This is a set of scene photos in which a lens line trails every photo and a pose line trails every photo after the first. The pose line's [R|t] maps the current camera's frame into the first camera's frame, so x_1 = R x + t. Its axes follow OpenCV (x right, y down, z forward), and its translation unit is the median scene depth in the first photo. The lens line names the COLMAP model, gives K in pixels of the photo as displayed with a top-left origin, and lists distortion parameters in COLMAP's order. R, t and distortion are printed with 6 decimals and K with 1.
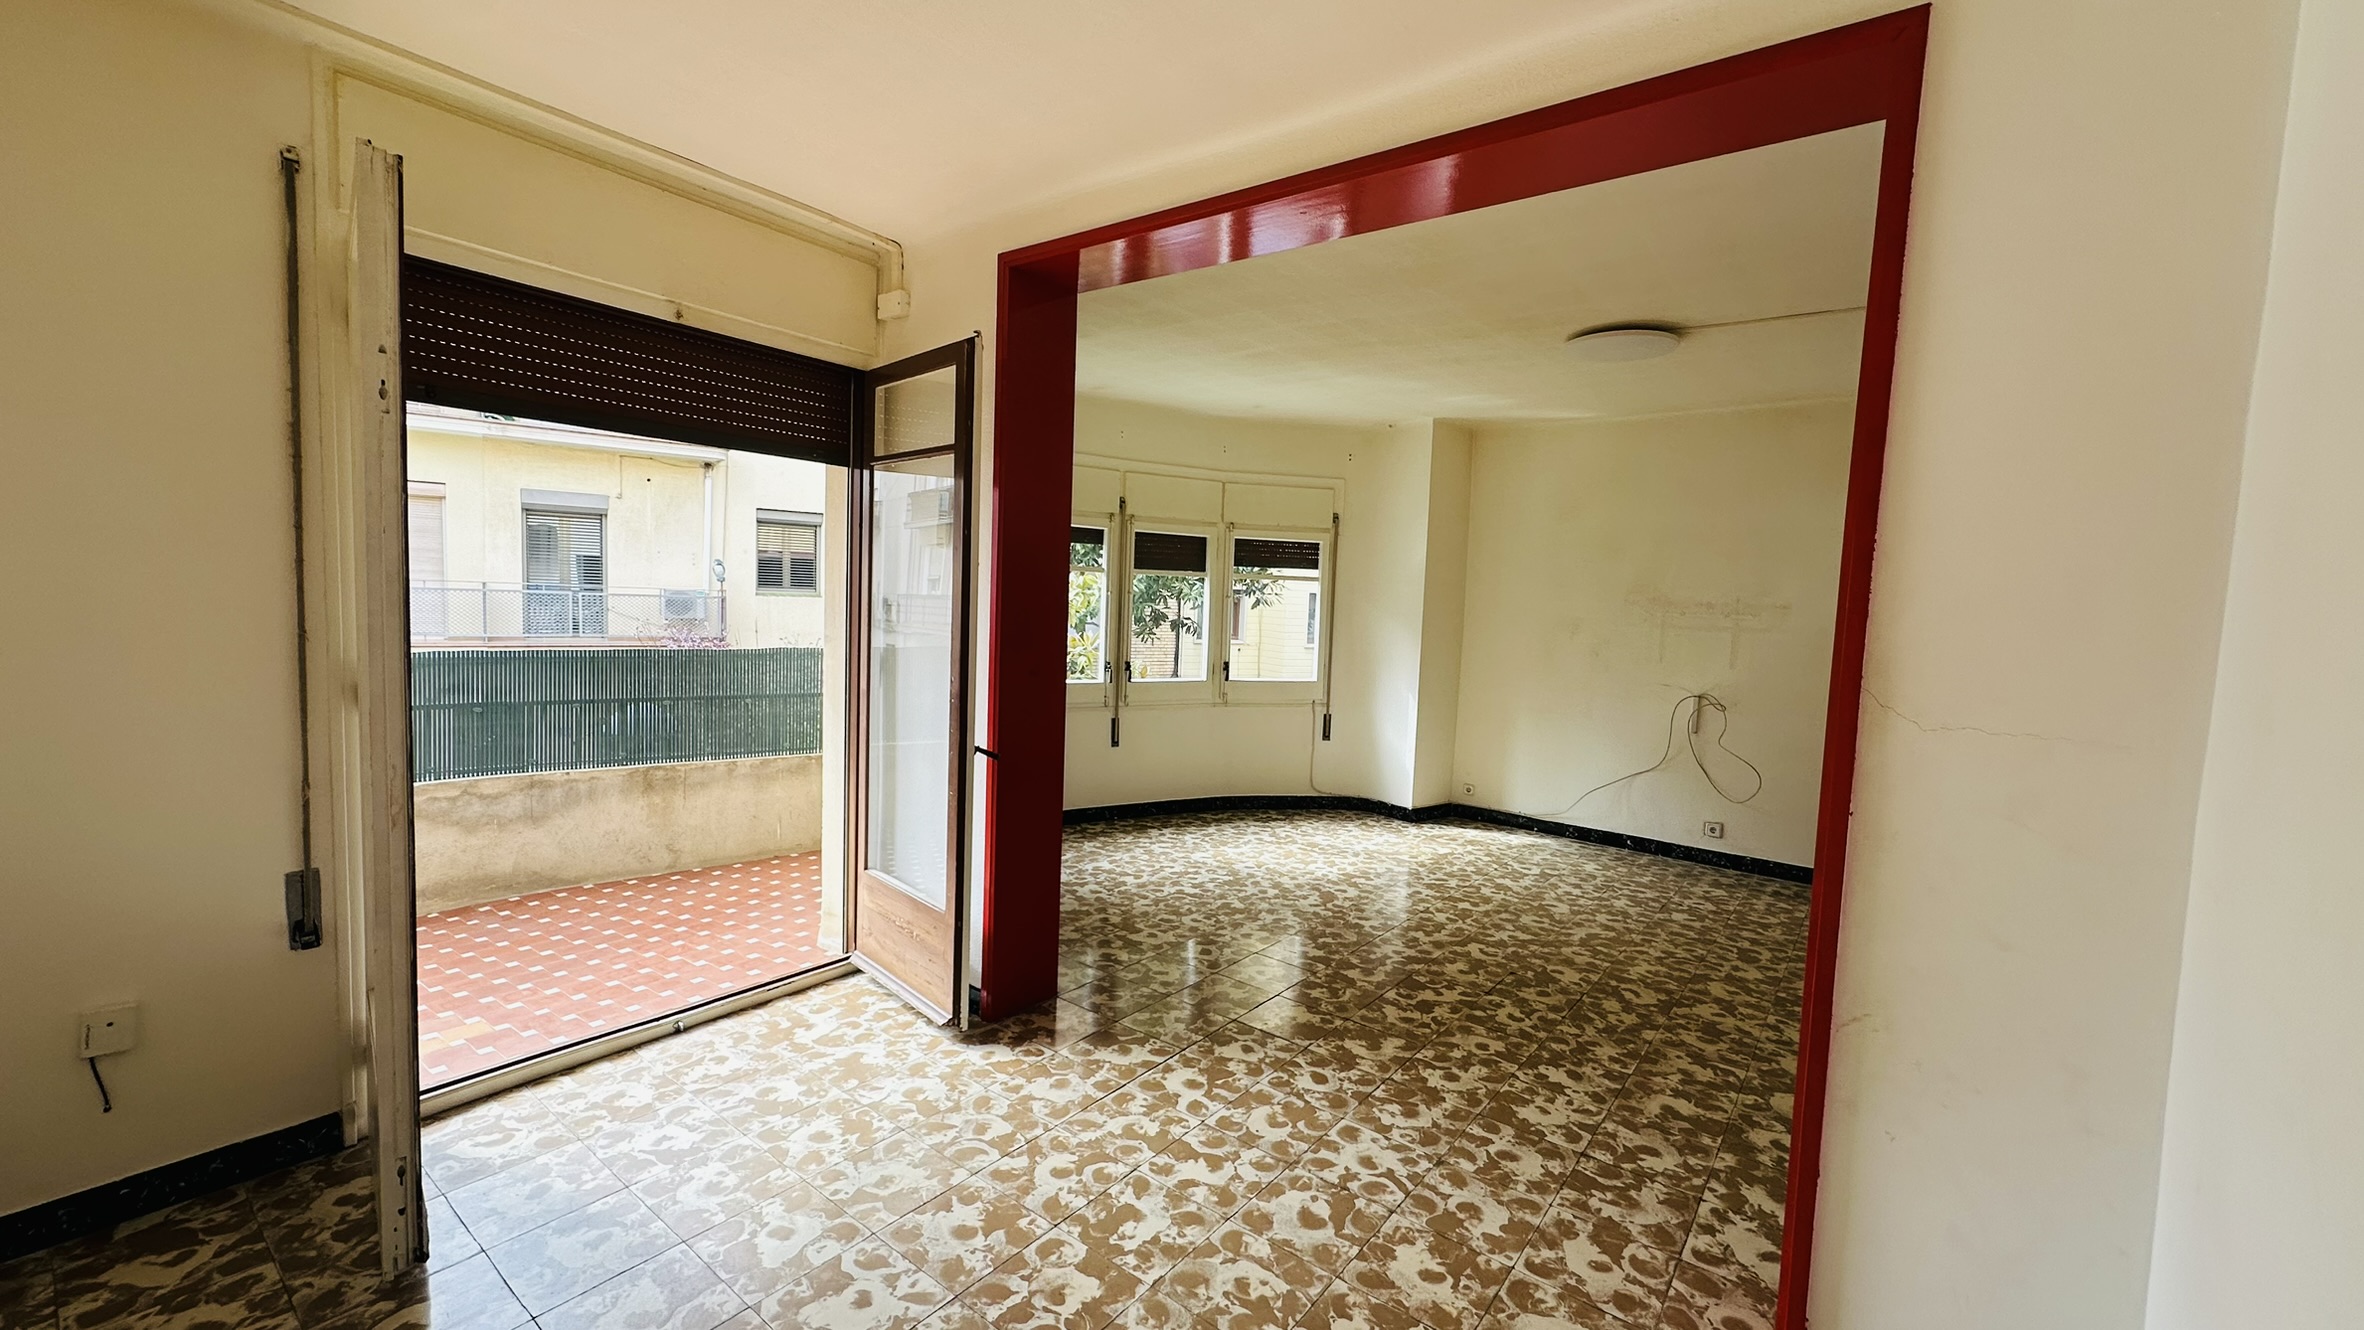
lens RADIAL K [[937.4, 0, 1179.4], [0, 937.4, 664.2], [0, 0, 1]] dist [-0.003739, 0.000470]
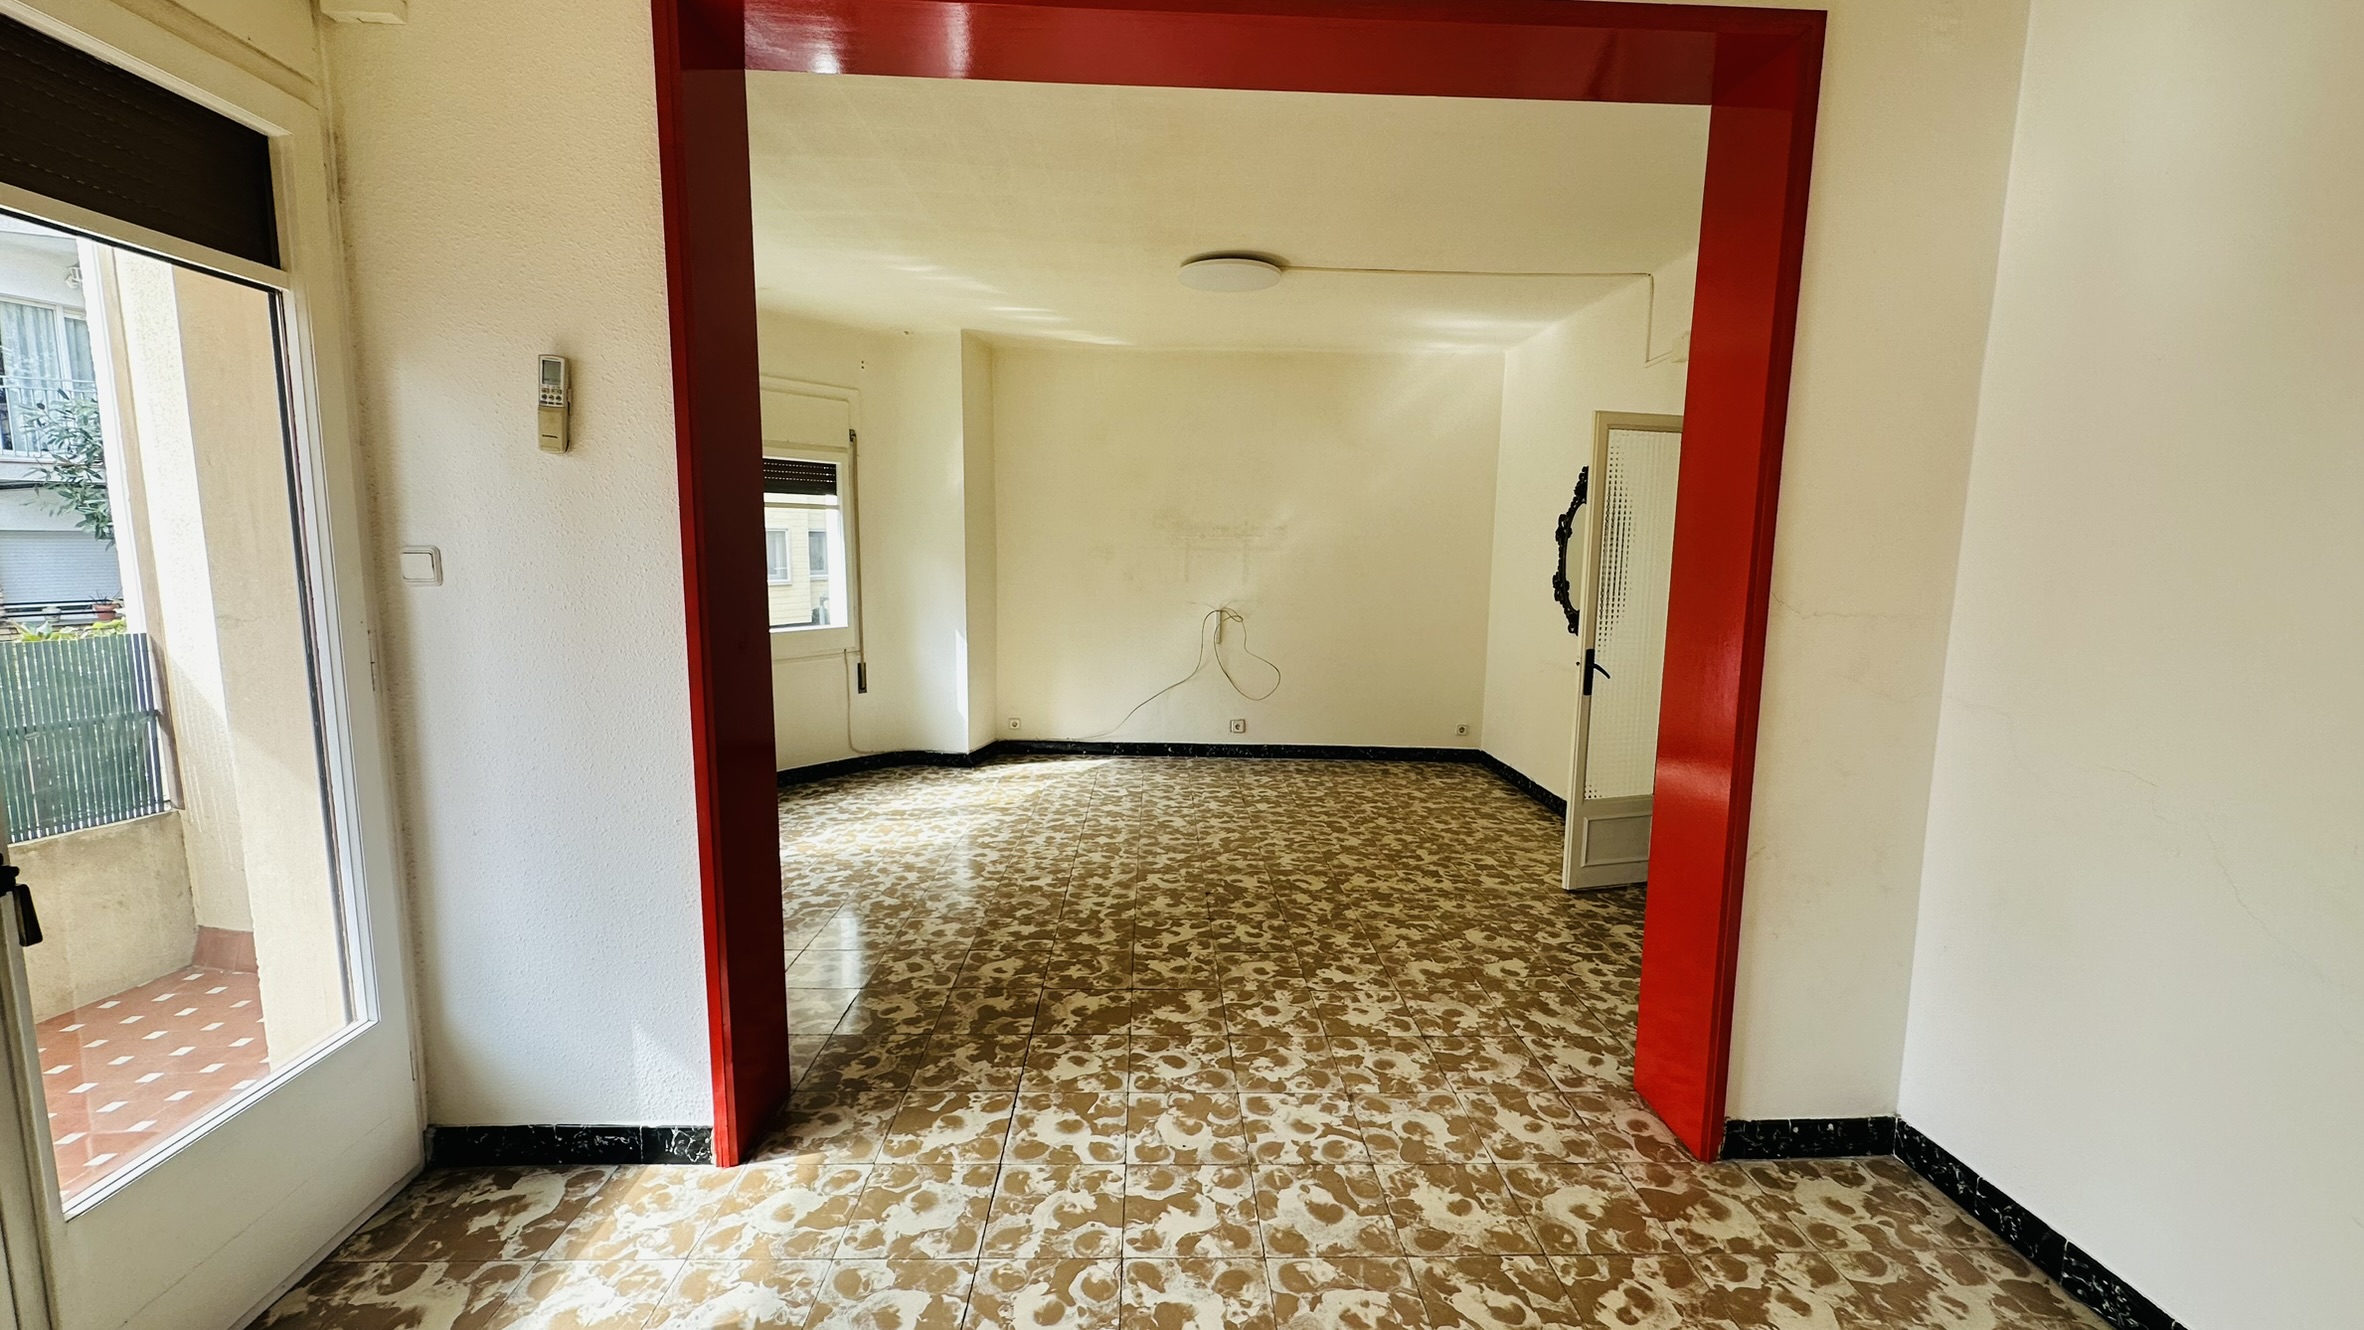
lens RADIAL K [[937.4, 0, 1178.9], [0, 937.4, 663.5], [0, 0, 1]] dist [-0.003739, 0.000470]
pose [[0.770618, -0.109526, 0.627815, -0.247532], [0.063800, 0.993431, 0.094999, -0.016022], [-0.634096, -0.033153, 0.772543, 0.208850]]
